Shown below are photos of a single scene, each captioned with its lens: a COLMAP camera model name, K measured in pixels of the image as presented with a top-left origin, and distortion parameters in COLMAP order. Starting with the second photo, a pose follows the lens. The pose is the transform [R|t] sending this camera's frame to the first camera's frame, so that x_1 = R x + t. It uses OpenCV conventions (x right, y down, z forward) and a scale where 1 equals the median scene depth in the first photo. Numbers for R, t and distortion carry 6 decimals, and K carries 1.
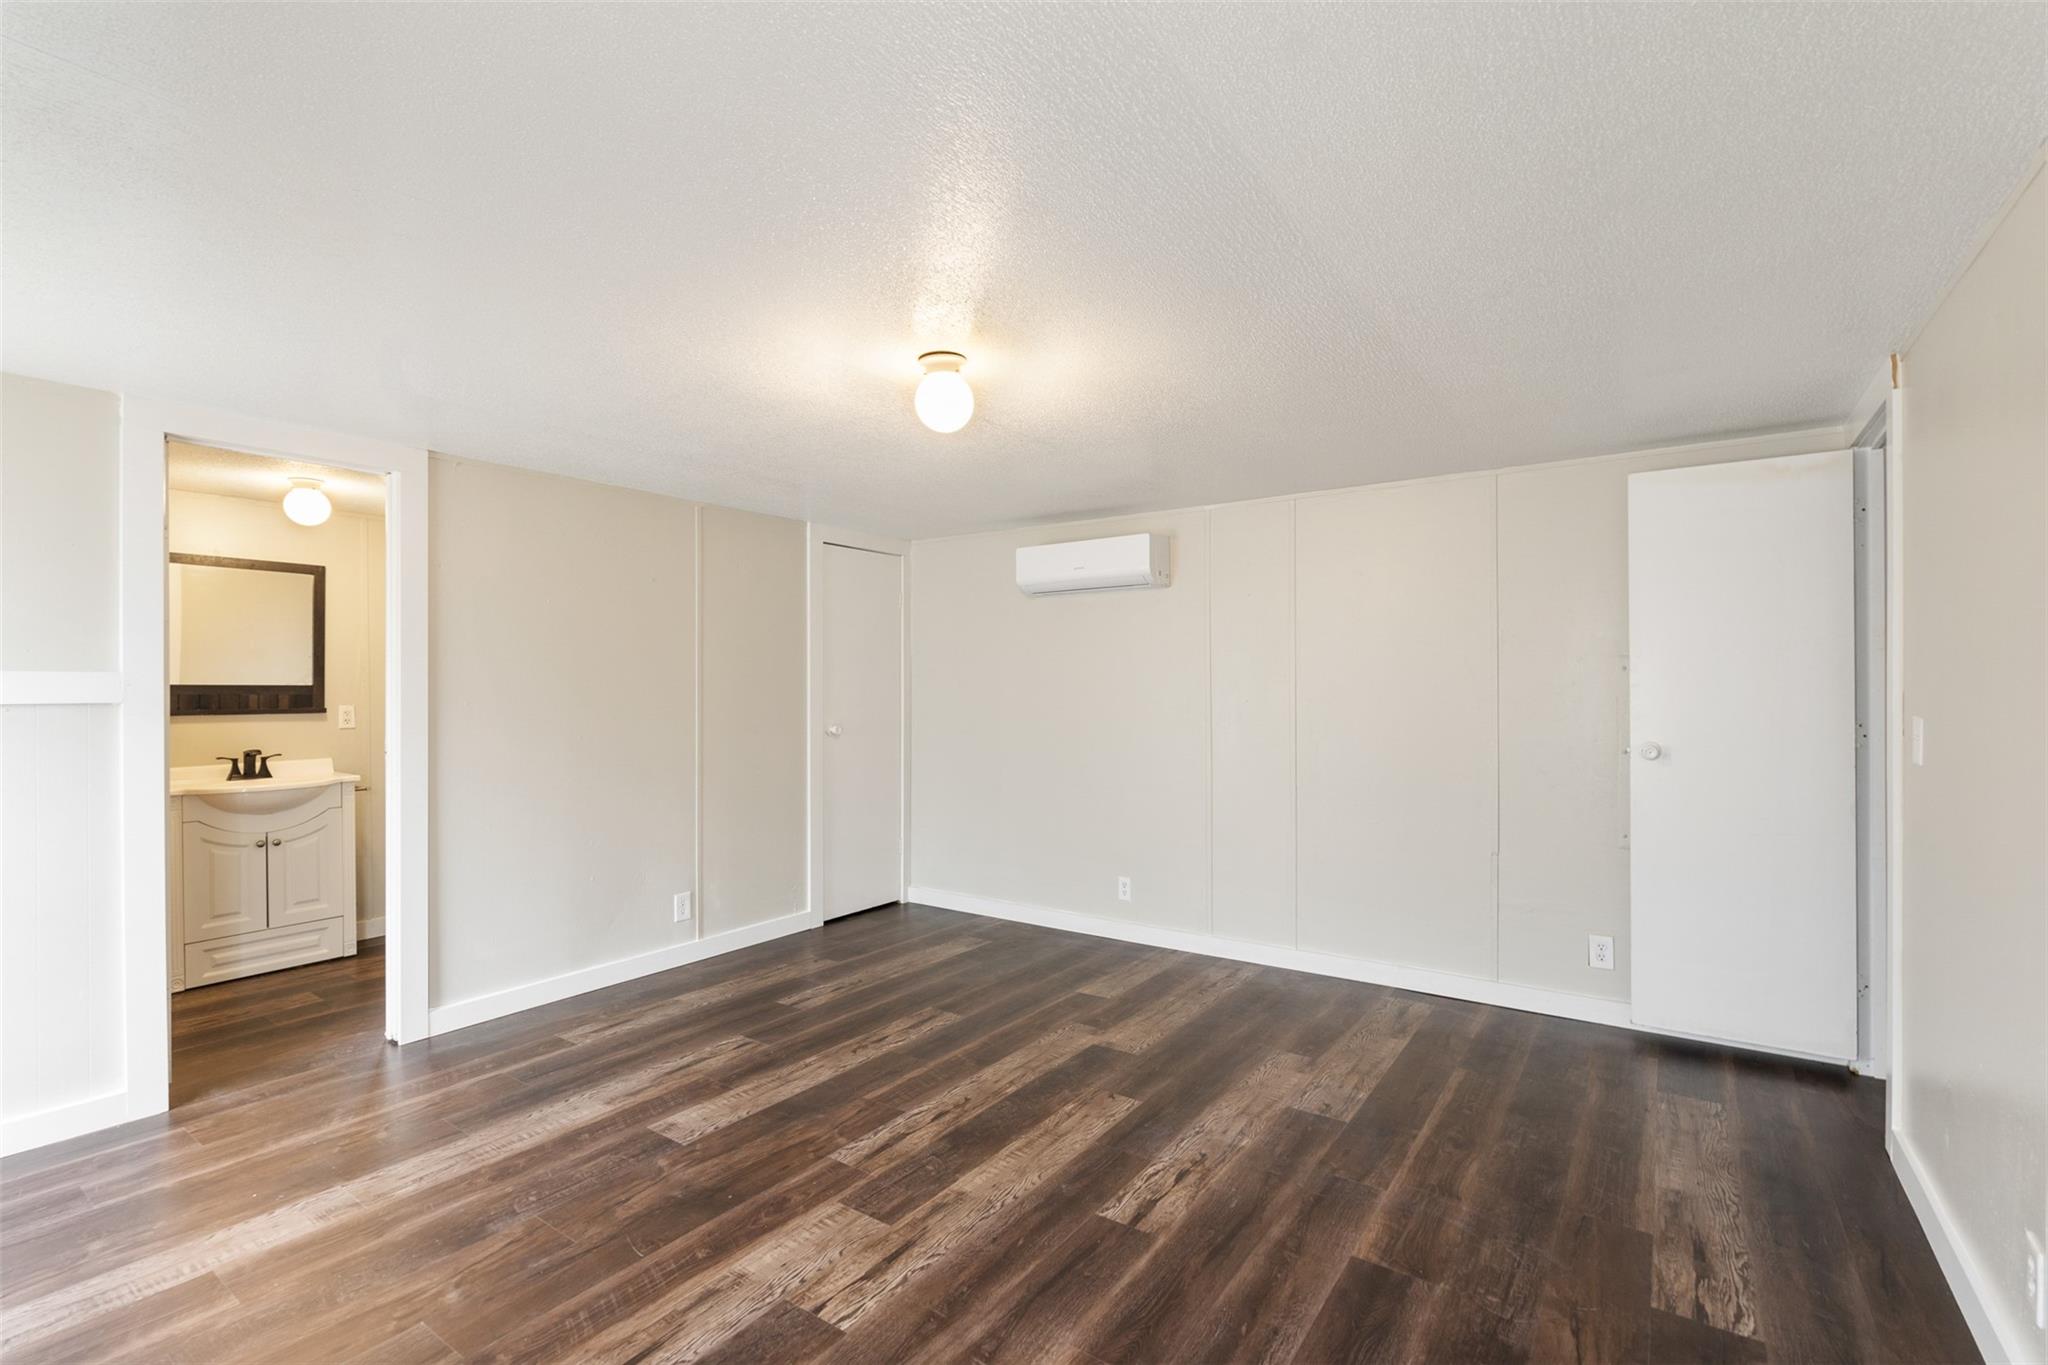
lens RADIAL K [[930.6, 0, 1031.6], [0, 930.6, 683.0], [0, 0, 1]] dist [-0.011970, 0.000064]
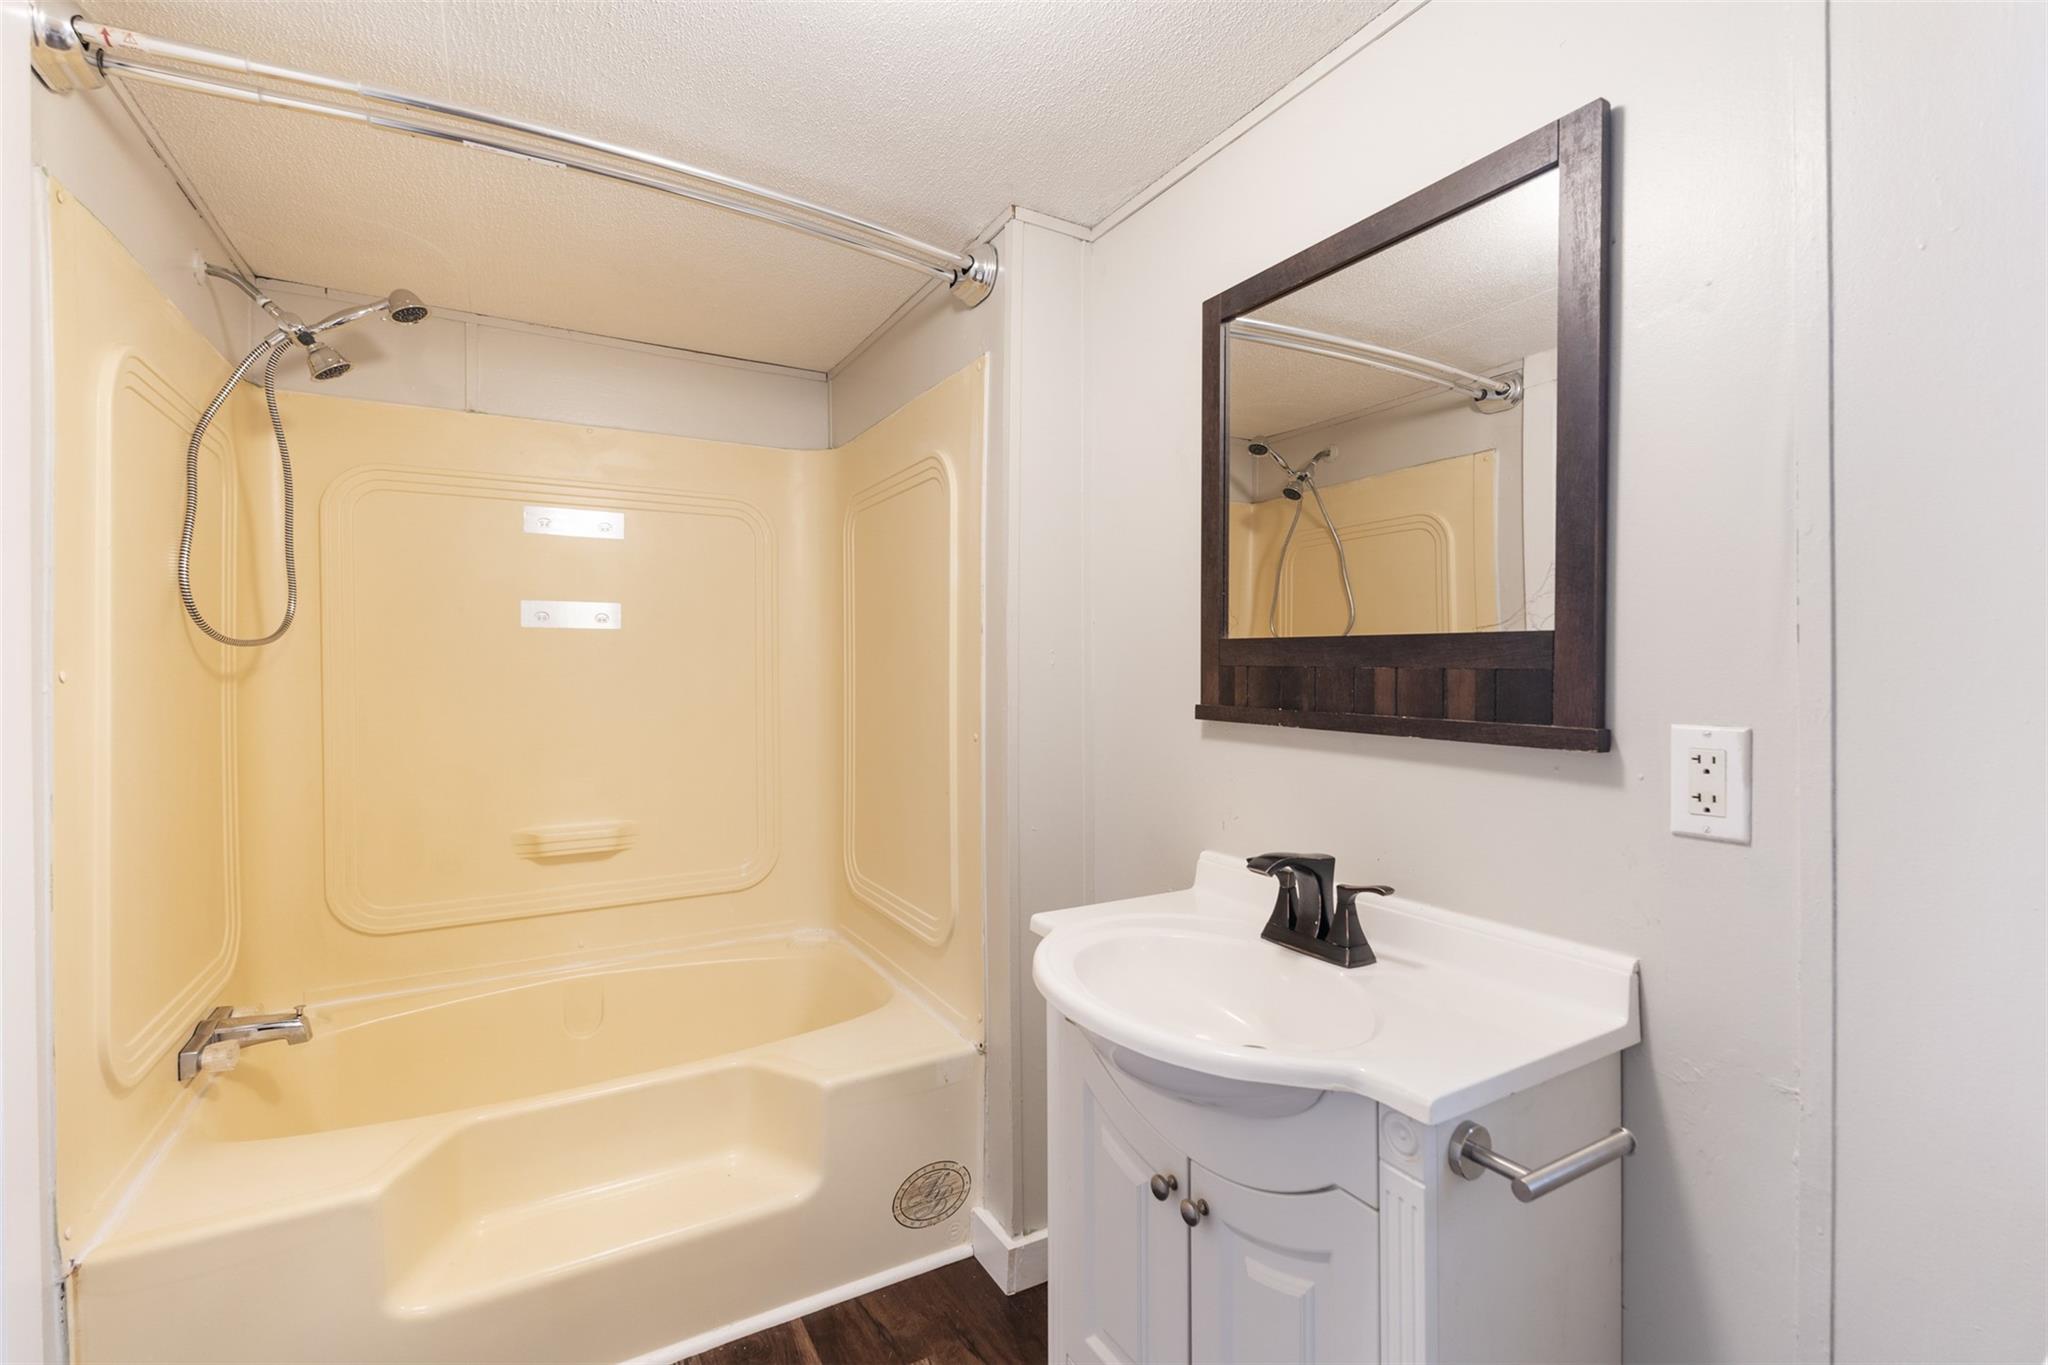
lens RADIAL K [[930.6, 0, 1028.2], [0, 930.6, 673.1], [0, 0, 1]] dist [-0.011970, 0.000064]
pose [[-0.432921, 0.008382, -0.901393, -0.493063], [0.002514, 0.999964, 0.008091, 0.010980], [0.901428, 0.001237, -0.432927, 0.953828]]
